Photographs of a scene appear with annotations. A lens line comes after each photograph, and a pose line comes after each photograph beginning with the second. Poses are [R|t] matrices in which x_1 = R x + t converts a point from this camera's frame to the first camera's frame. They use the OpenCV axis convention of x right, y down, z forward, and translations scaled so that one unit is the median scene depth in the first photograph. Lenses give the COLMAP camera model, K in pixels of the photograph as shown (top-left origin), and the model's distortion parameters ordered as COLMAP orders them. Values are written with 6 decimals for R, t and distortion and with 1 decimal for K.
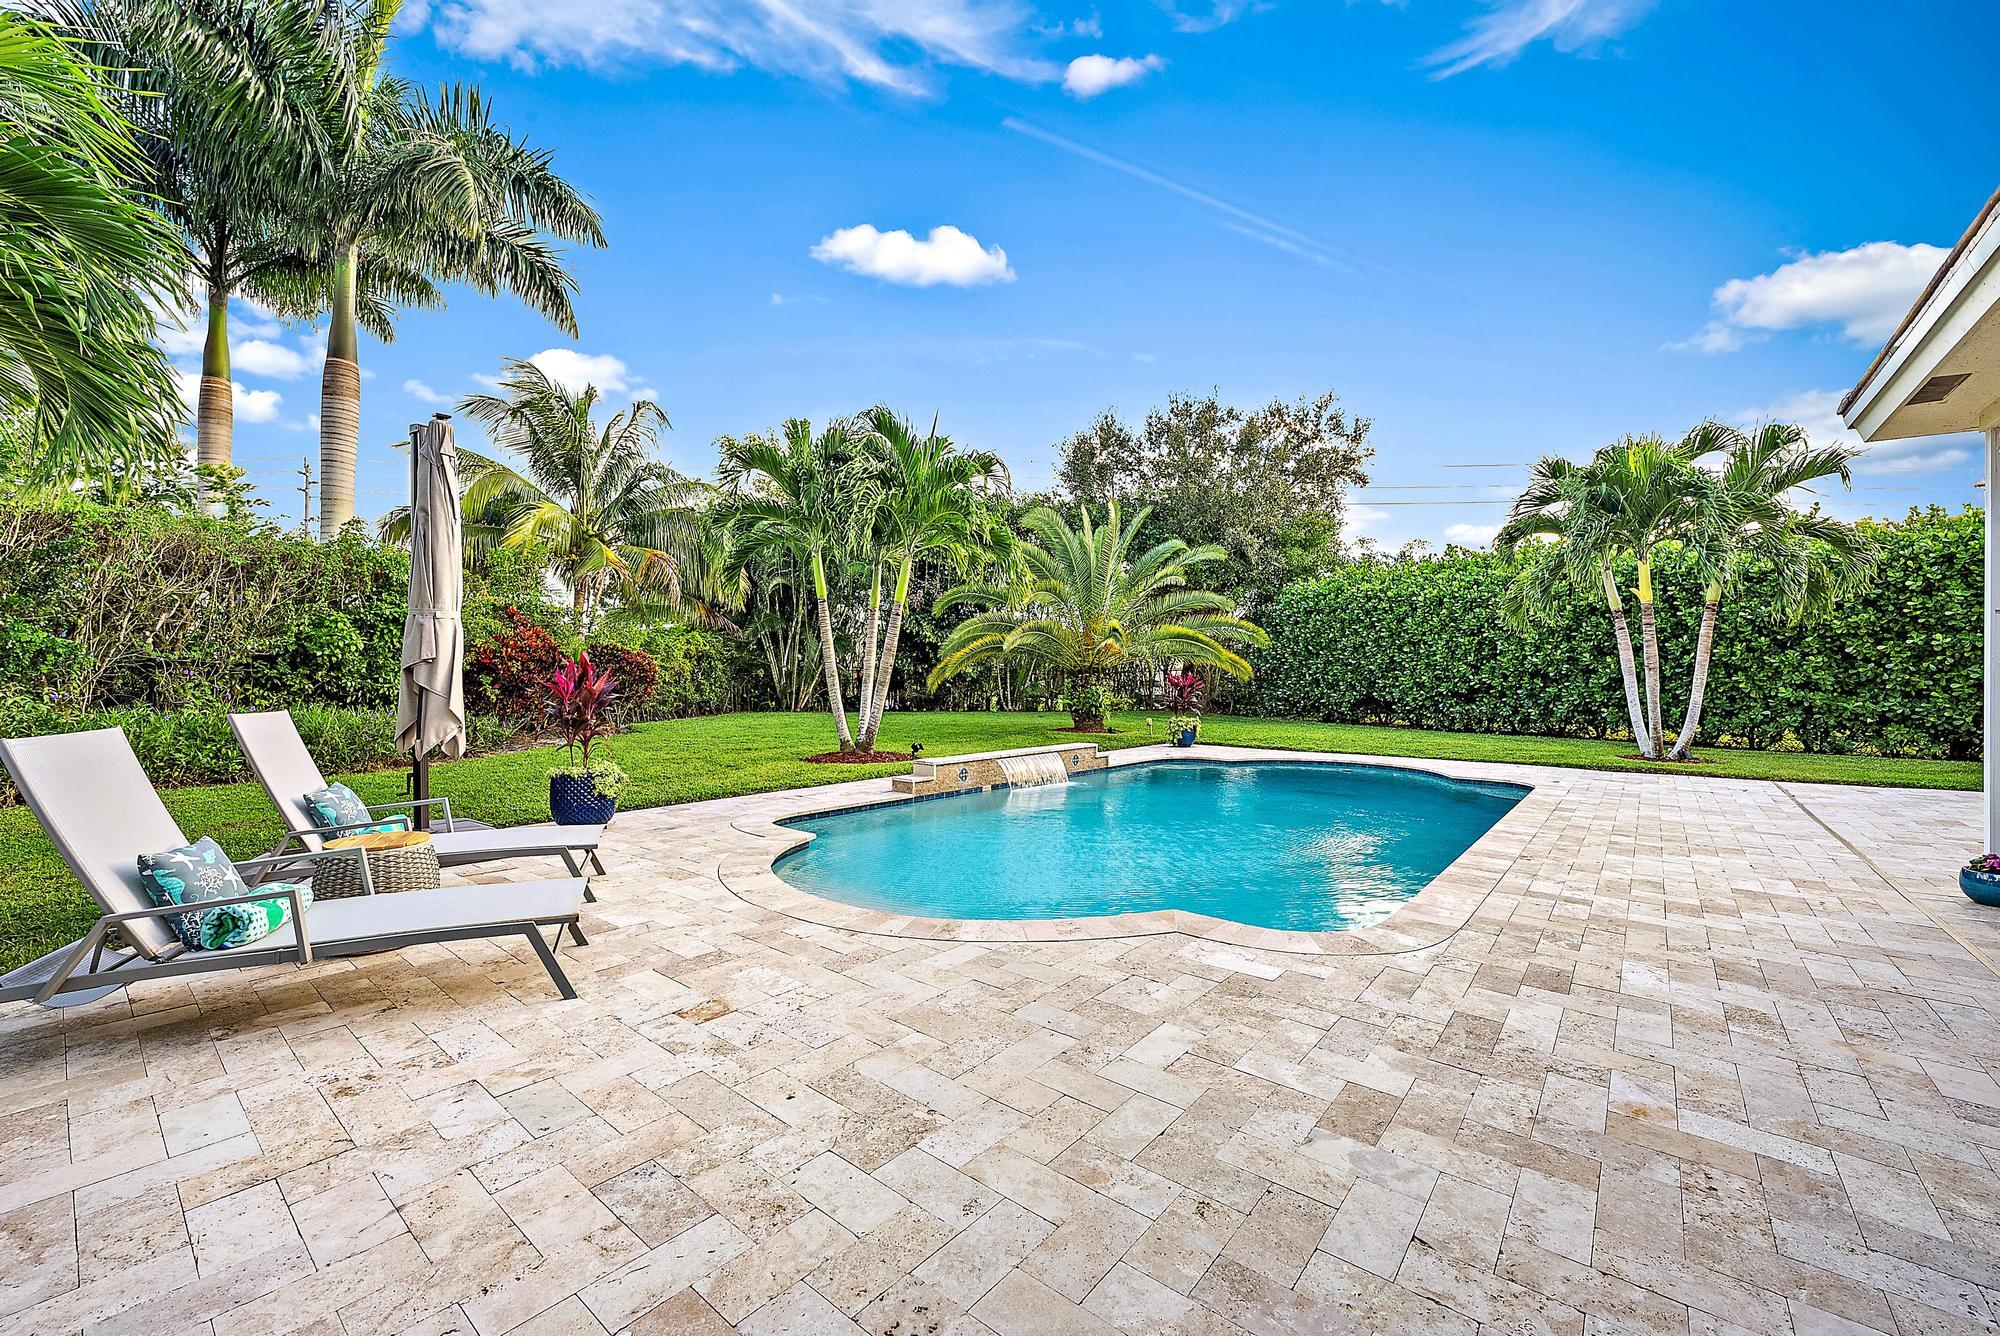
lens RADIAL K [[803.3, 0, 995.3], [0, 803.3, 666.1], [0, 0, 1]] dist [-0.002958, 0.000109]
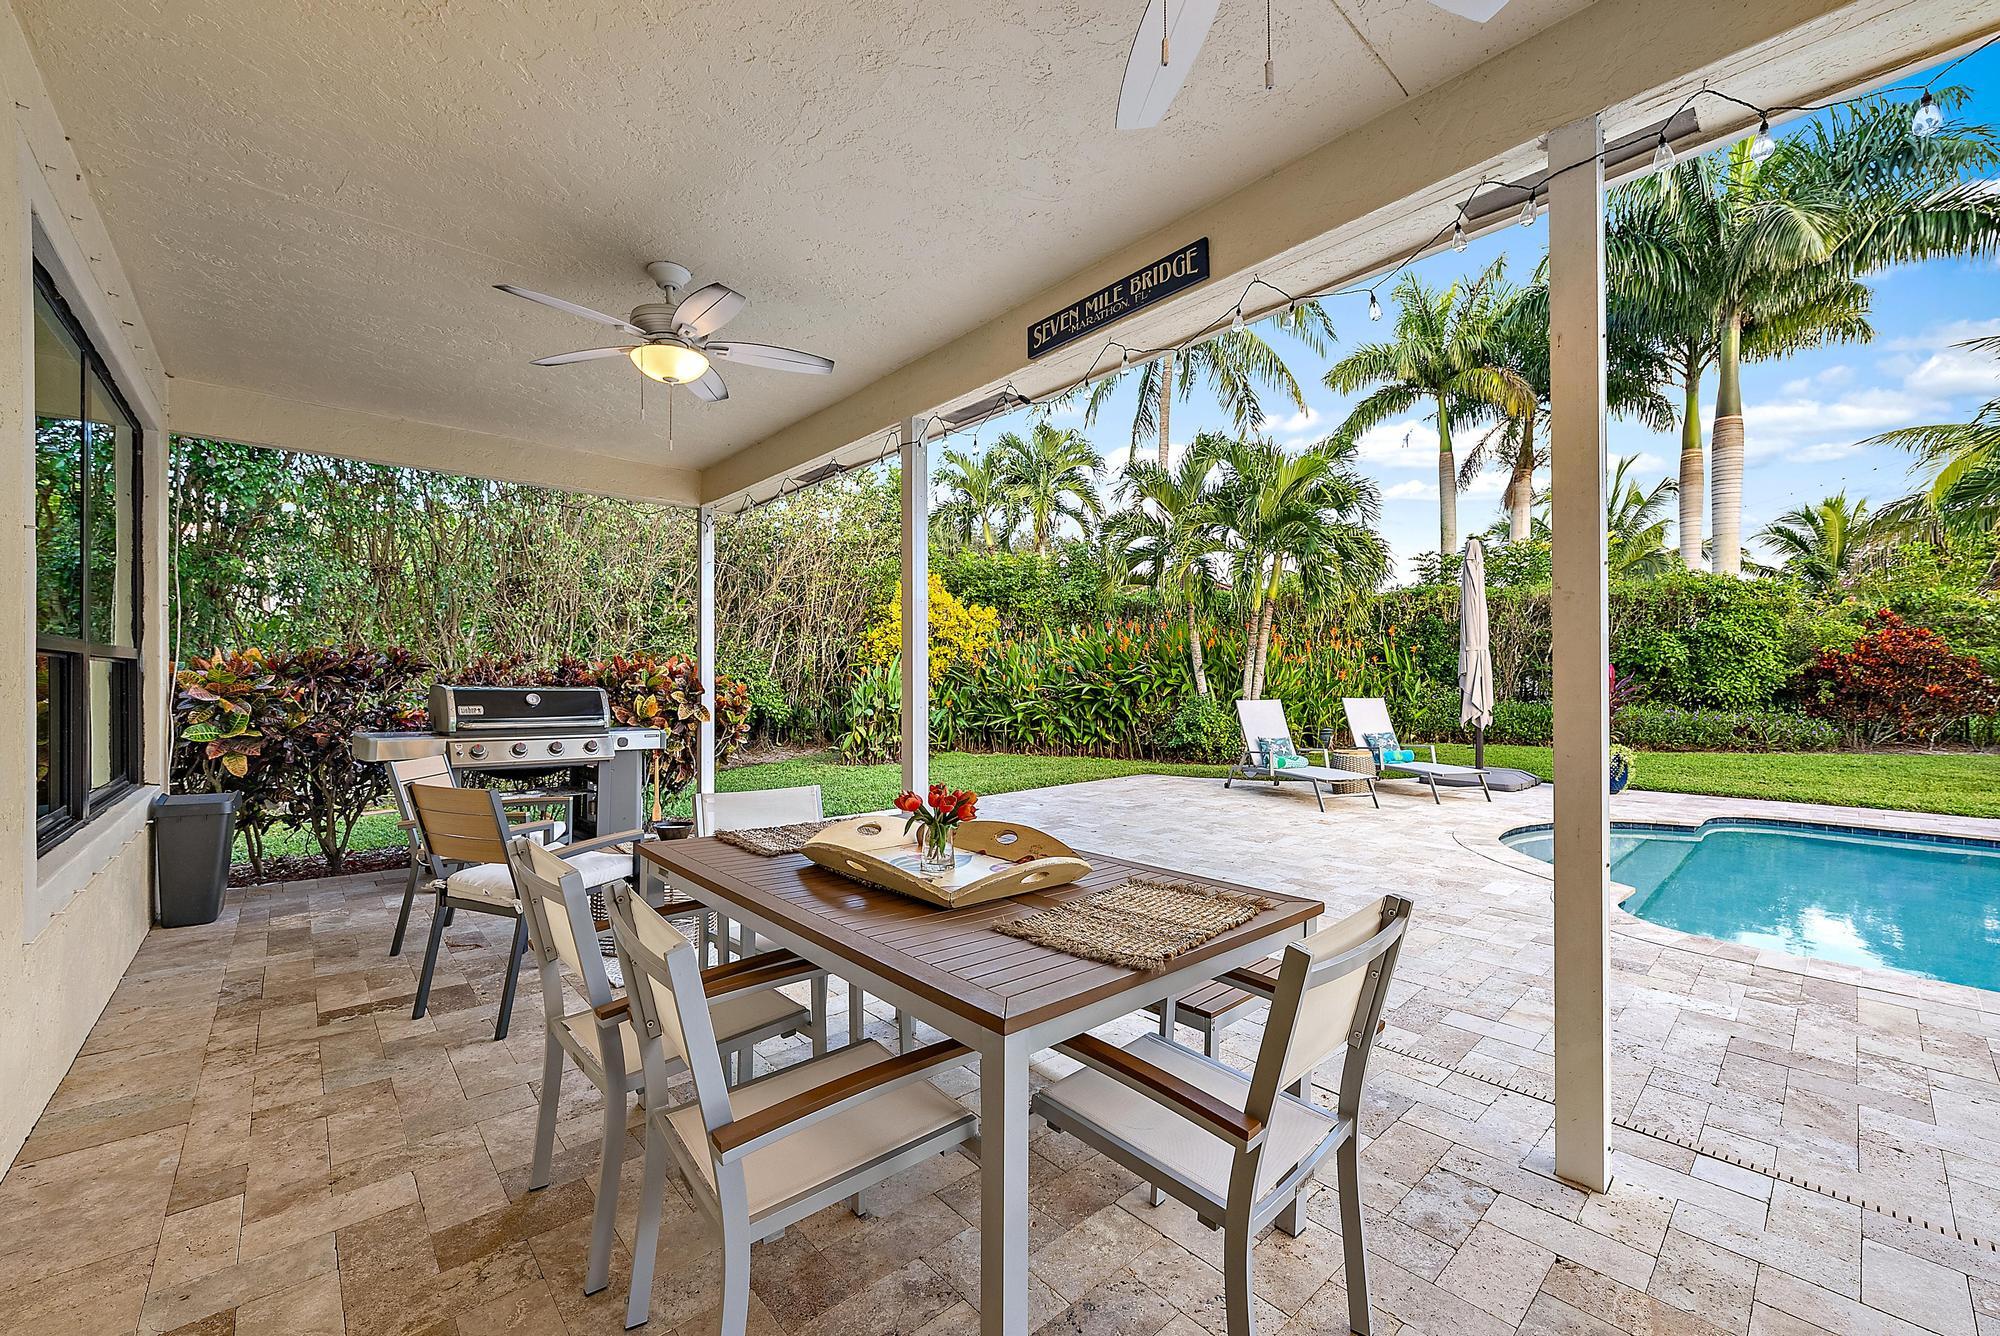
lens RADIAL K [[803.3, 0, 999.9], [0, 803.3, 673.8], [0, 0, 1]] dist [-0.002958, 0.000109]
pose [[-0.152744, -0.005239, -0.988252, 1.715574], [0.013585, 0.999880, -0.007400, -0.011053], [0.988172, -0.014555, -0.152654, 0.310794]]
